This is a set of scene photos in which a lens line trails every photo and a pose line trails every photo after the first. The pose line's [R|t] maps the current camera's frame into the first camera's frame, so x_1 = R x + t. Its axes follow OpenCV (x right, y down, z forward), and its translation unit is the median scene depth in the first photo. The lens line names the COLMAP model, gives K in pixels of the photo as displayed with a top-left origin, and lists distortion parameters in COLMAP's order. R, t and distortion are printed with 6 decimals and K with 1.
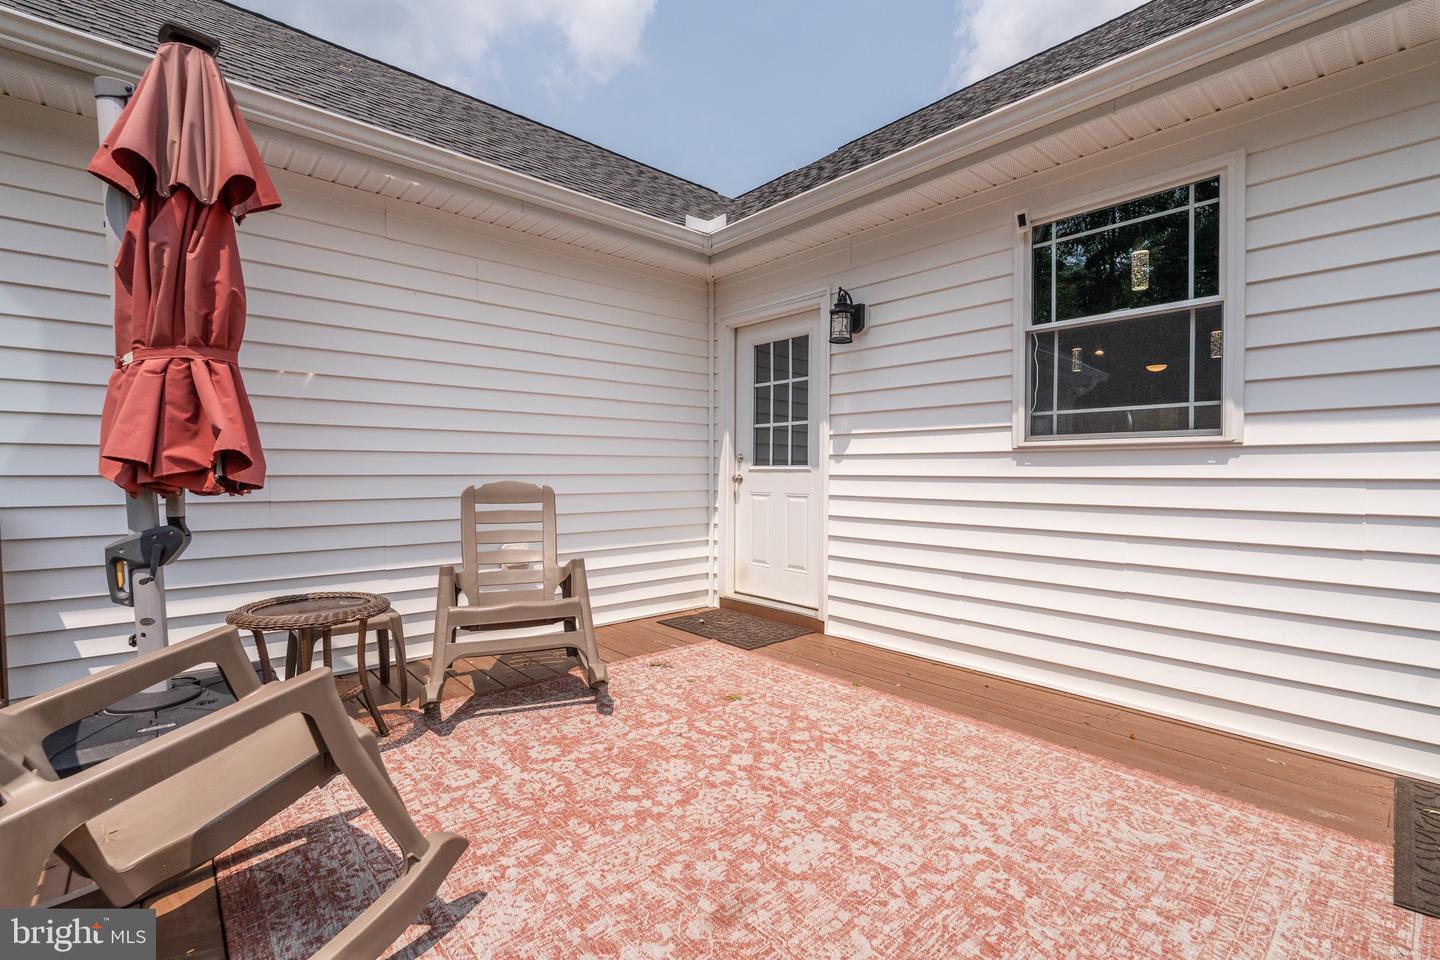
lens RADIAL K [[630.3, 0, 723.0], [0, 630.3, 482.8], [0, 0, 1]] dist [-0.002785, 0.000410]
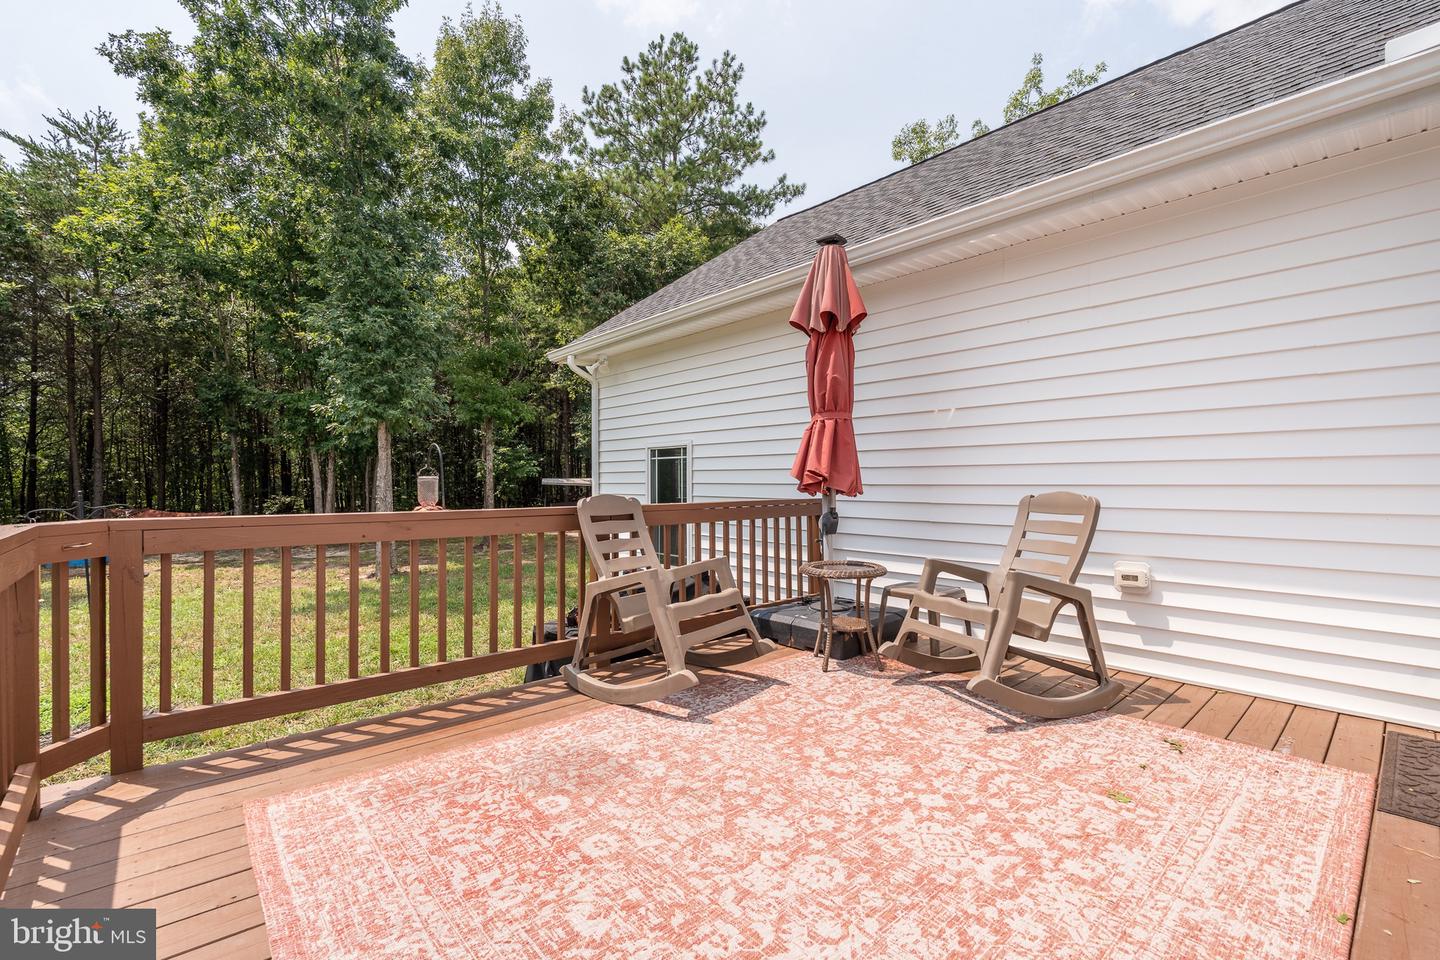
lens RADIAL K [[630.3, 0, 723.0], [0, 630.3, 482.8], [0, 0, 1]] dist [-0.002785, 0.000410]
pose [[0.002276, 0.000236, -0.999997, 0.956643], [-0.013966, 0.999902, 0.000204, -0.013111], [0.999900, 0.013965, 0.002279, 0.709057]]
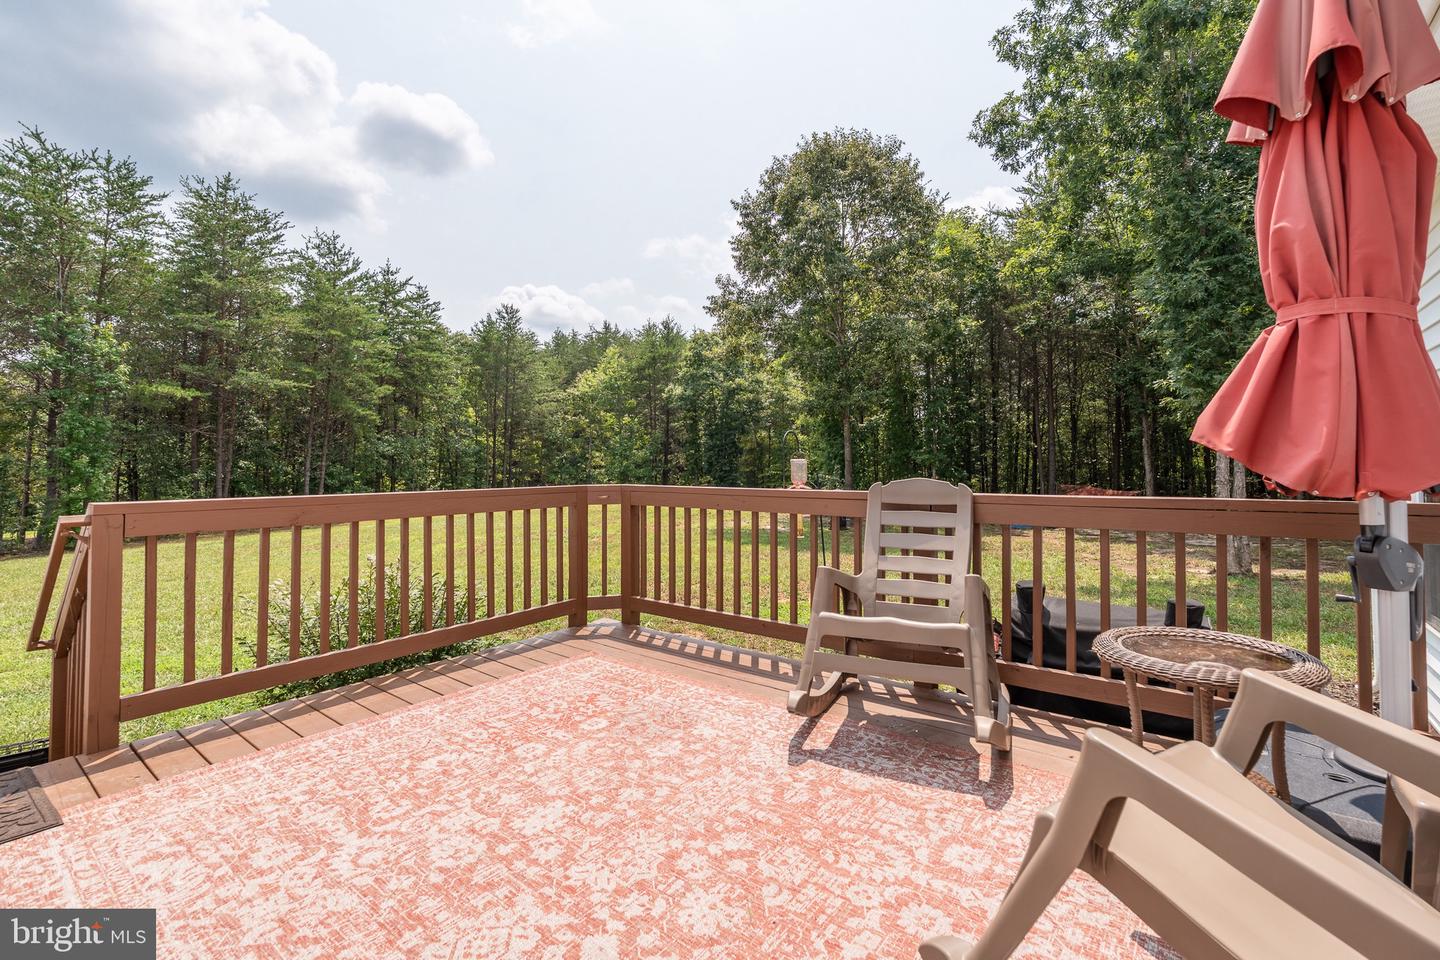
lens RADIAL K [[643.6, 0, 718.5], [0, 643.6, 452.1], [0, 0, 1]] dist [-0.002285, -0.000243]
pose [[-0.982912, -0.000135, -0.184078, 0.032258], [0.000676, 0.999990, -0.004340, -0.030480], [0.184077, -0.004390, -0.982902, 1.664101]]
